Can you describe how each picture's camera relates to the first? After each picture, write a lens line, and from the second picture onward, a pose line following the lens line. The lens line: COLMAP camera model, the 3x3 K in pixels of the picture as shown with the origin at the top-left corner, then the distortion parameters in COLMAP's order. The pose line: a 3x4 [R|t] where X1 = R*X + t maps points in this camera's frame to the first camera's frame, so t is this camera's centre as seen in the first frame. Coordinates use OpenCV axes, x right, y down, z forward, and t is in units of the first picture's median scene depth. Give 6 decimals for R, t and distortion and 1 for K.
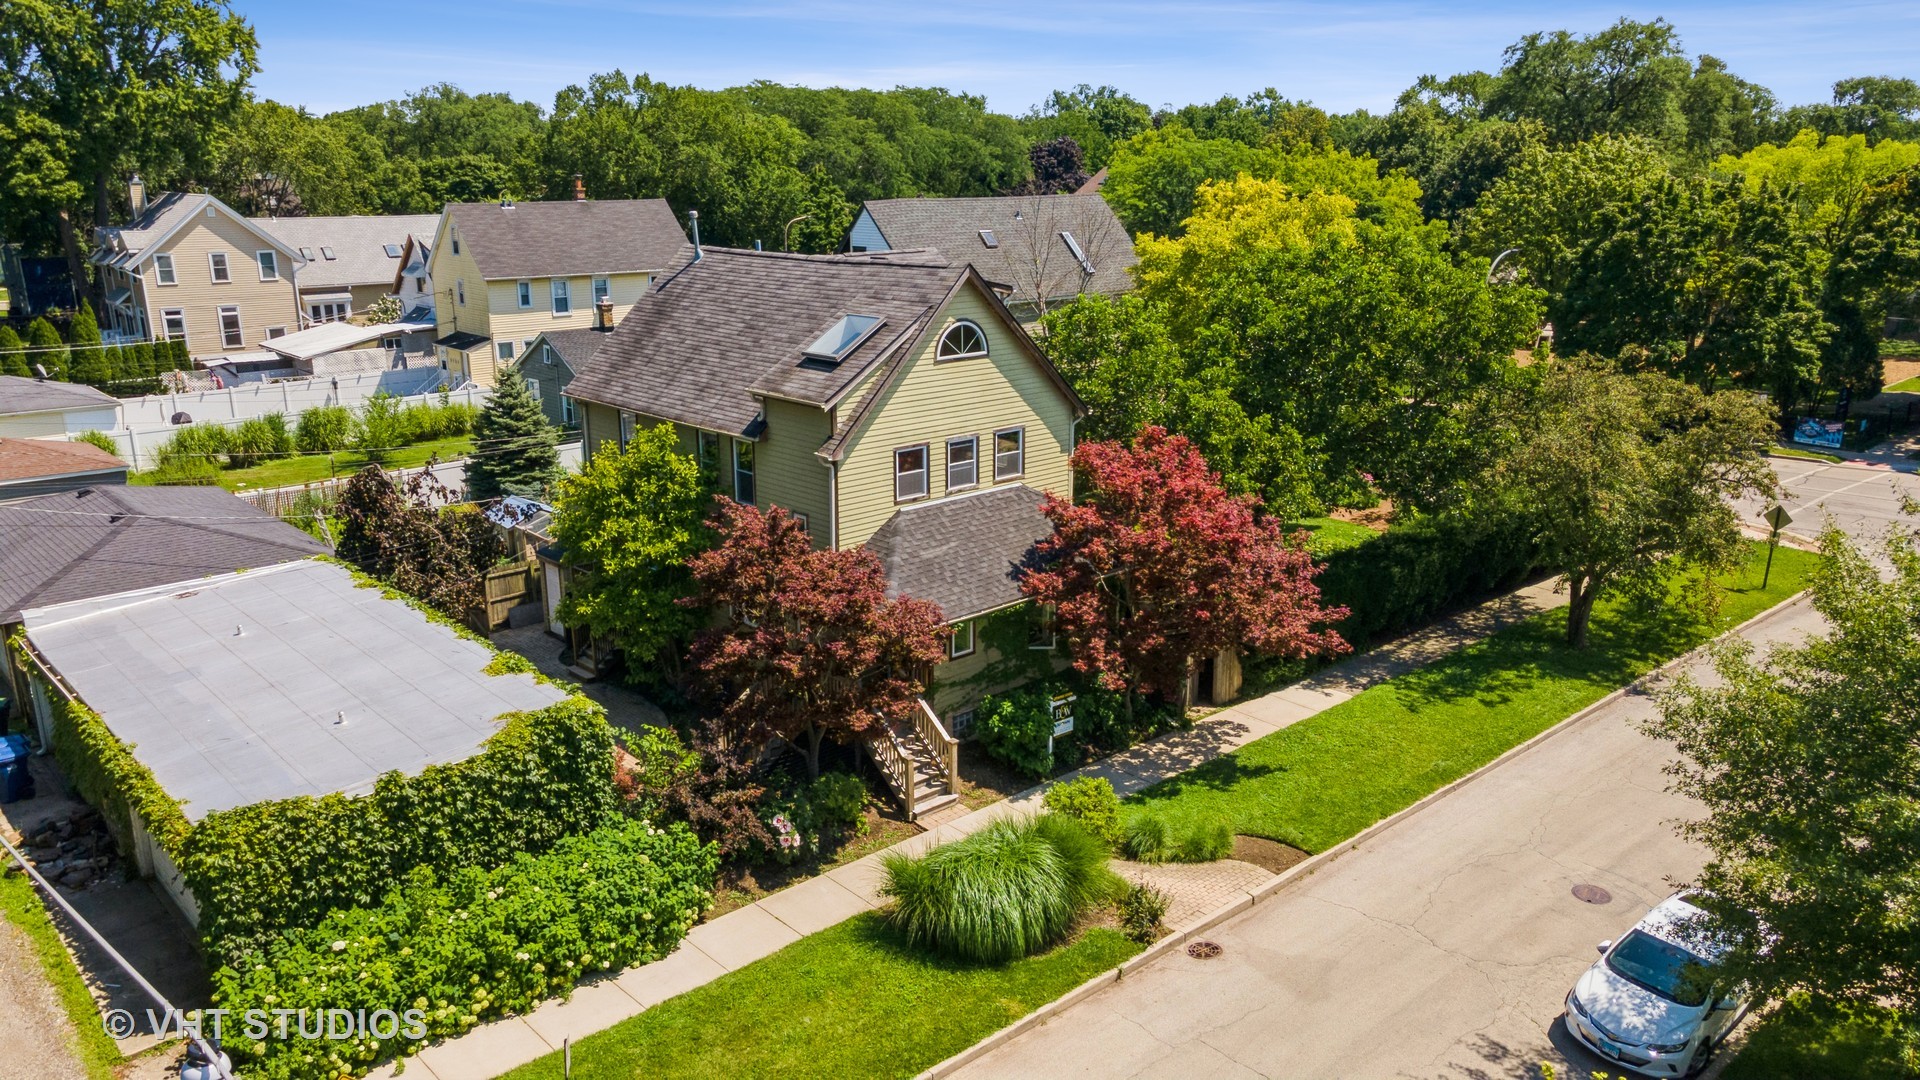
lens RADIAL K [[1380.2, 0, 943.6], [0, 1380.2, 542.2], [0, 0, 1]] dist [0.043623, 0.030482]
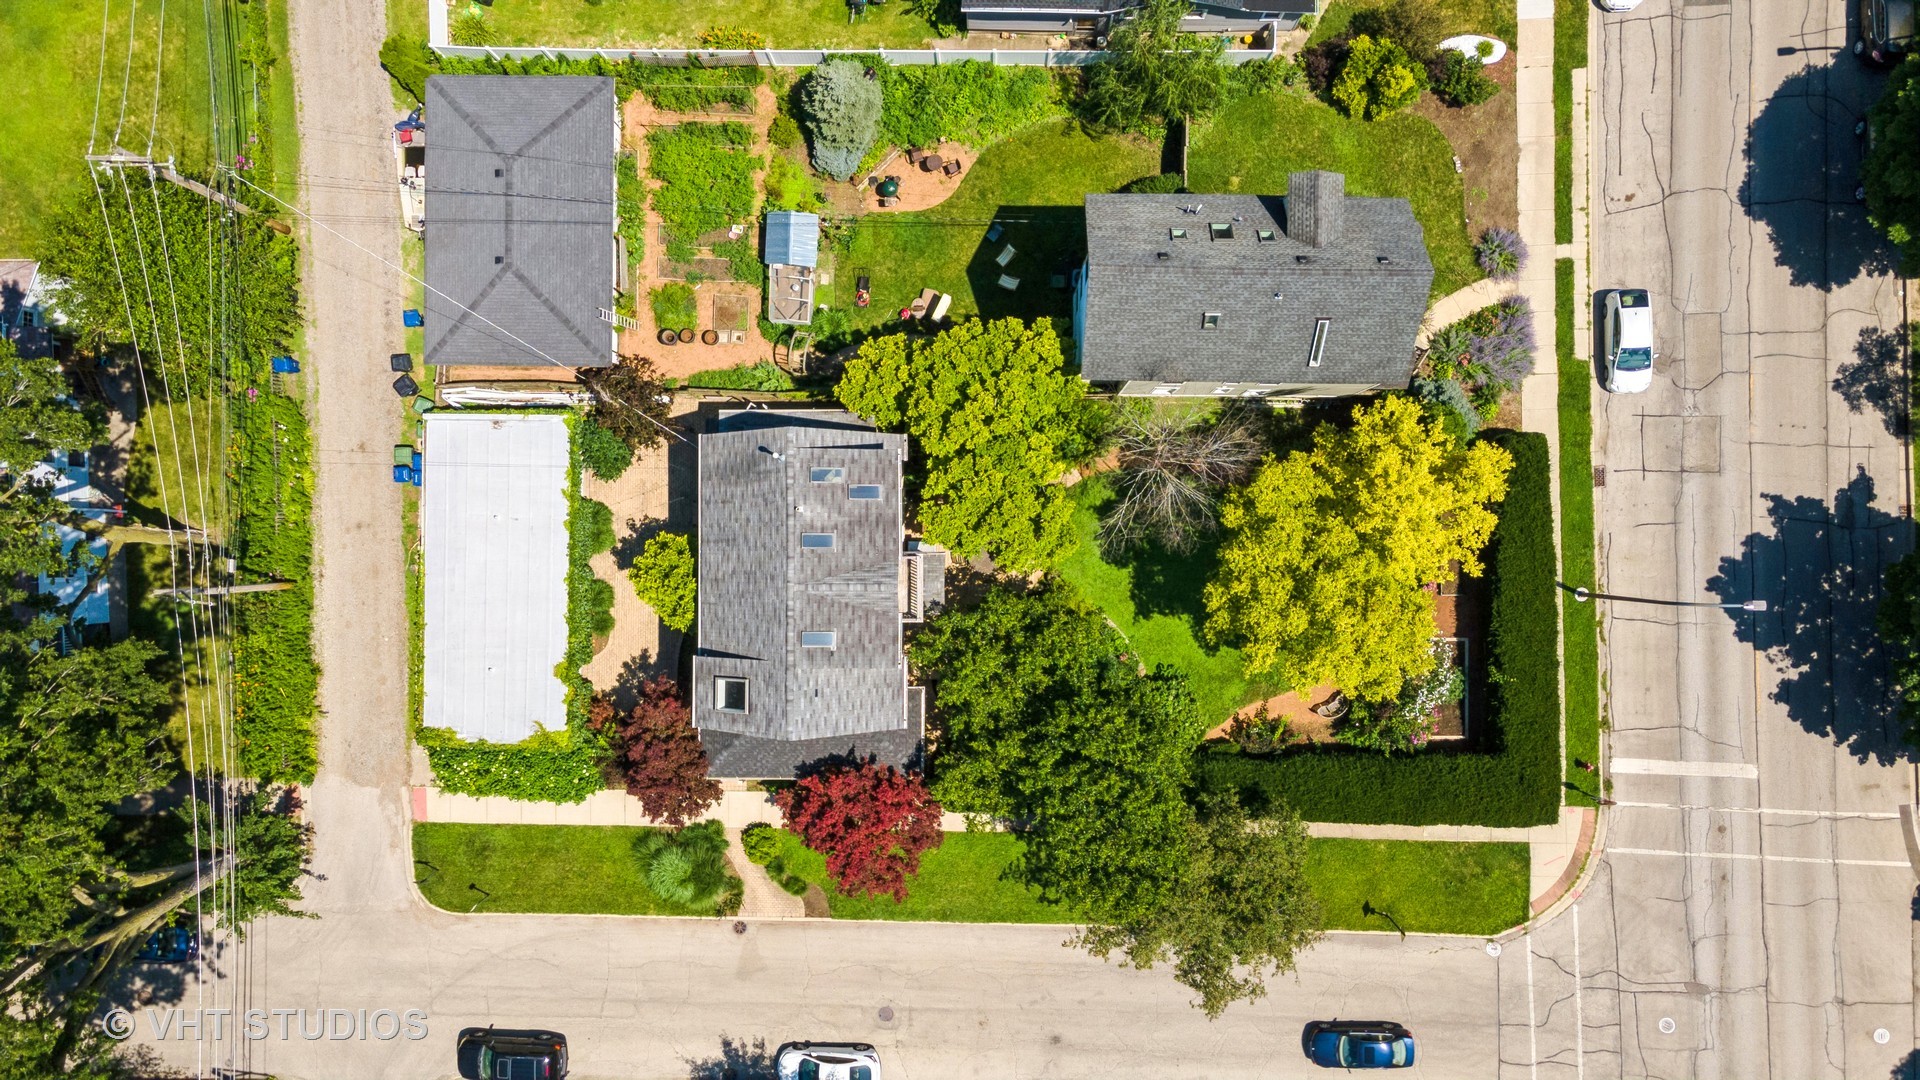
lens RADIAL K [[1393.4, 0, 955.6], [0, 1393.4, 546.2], [0, 0, 1]] dist [0.045447, 0.010102]
pose [[0.738018, 0.674588, -0.016146, 0.037624], [-0.151323, 0.188774, 0.970292, -1.847124], [0.657595, -0.713649, 0.241399, 0.865334]]
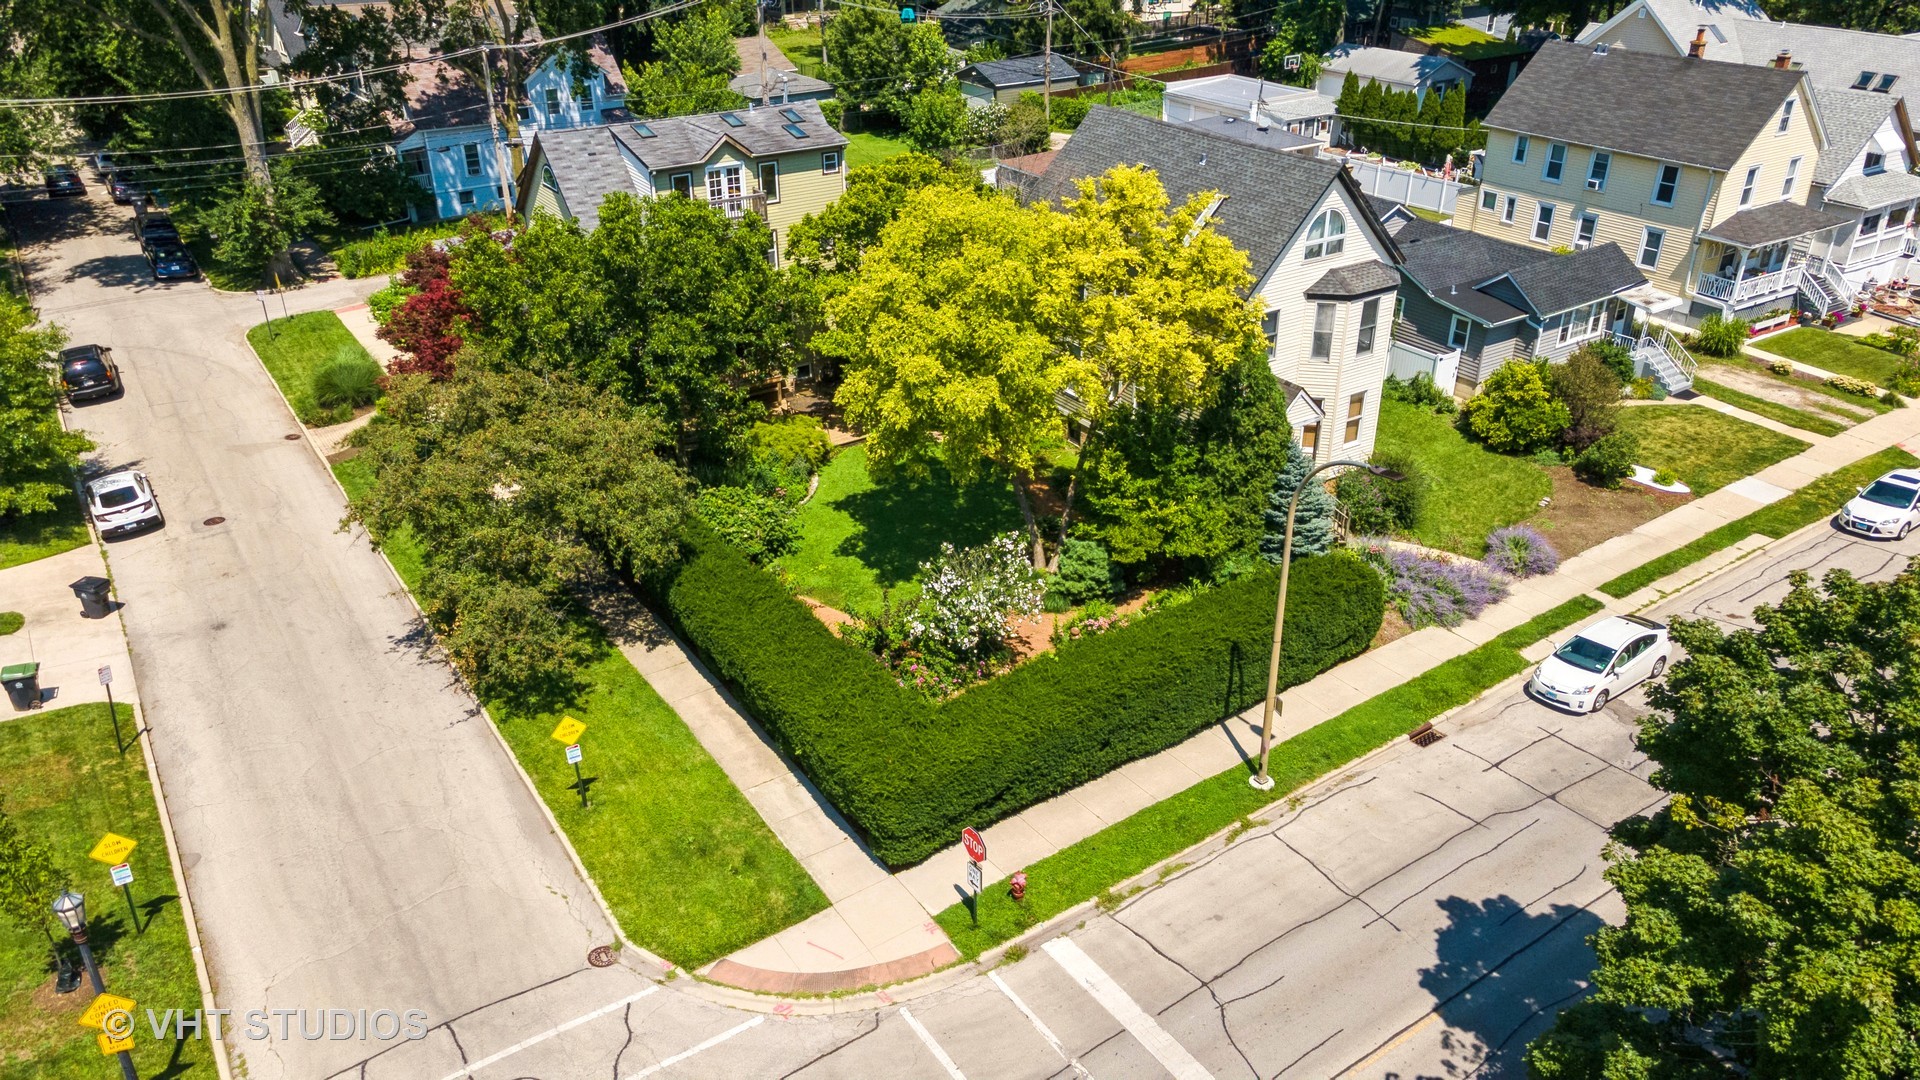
lens RADIAL K [[1404.3, 0, 951.4], [0, 1404.3, 537.9], [0, 0, 1]] dist [0.042350, 0.002473]
pose [[-0.145937, 0.456493, -0.877677, 1.596714], [-0.254471, 0.840001, 0.479210, -0.706685], [0.956006, 0.293278, -0.006423, 1.574067]]
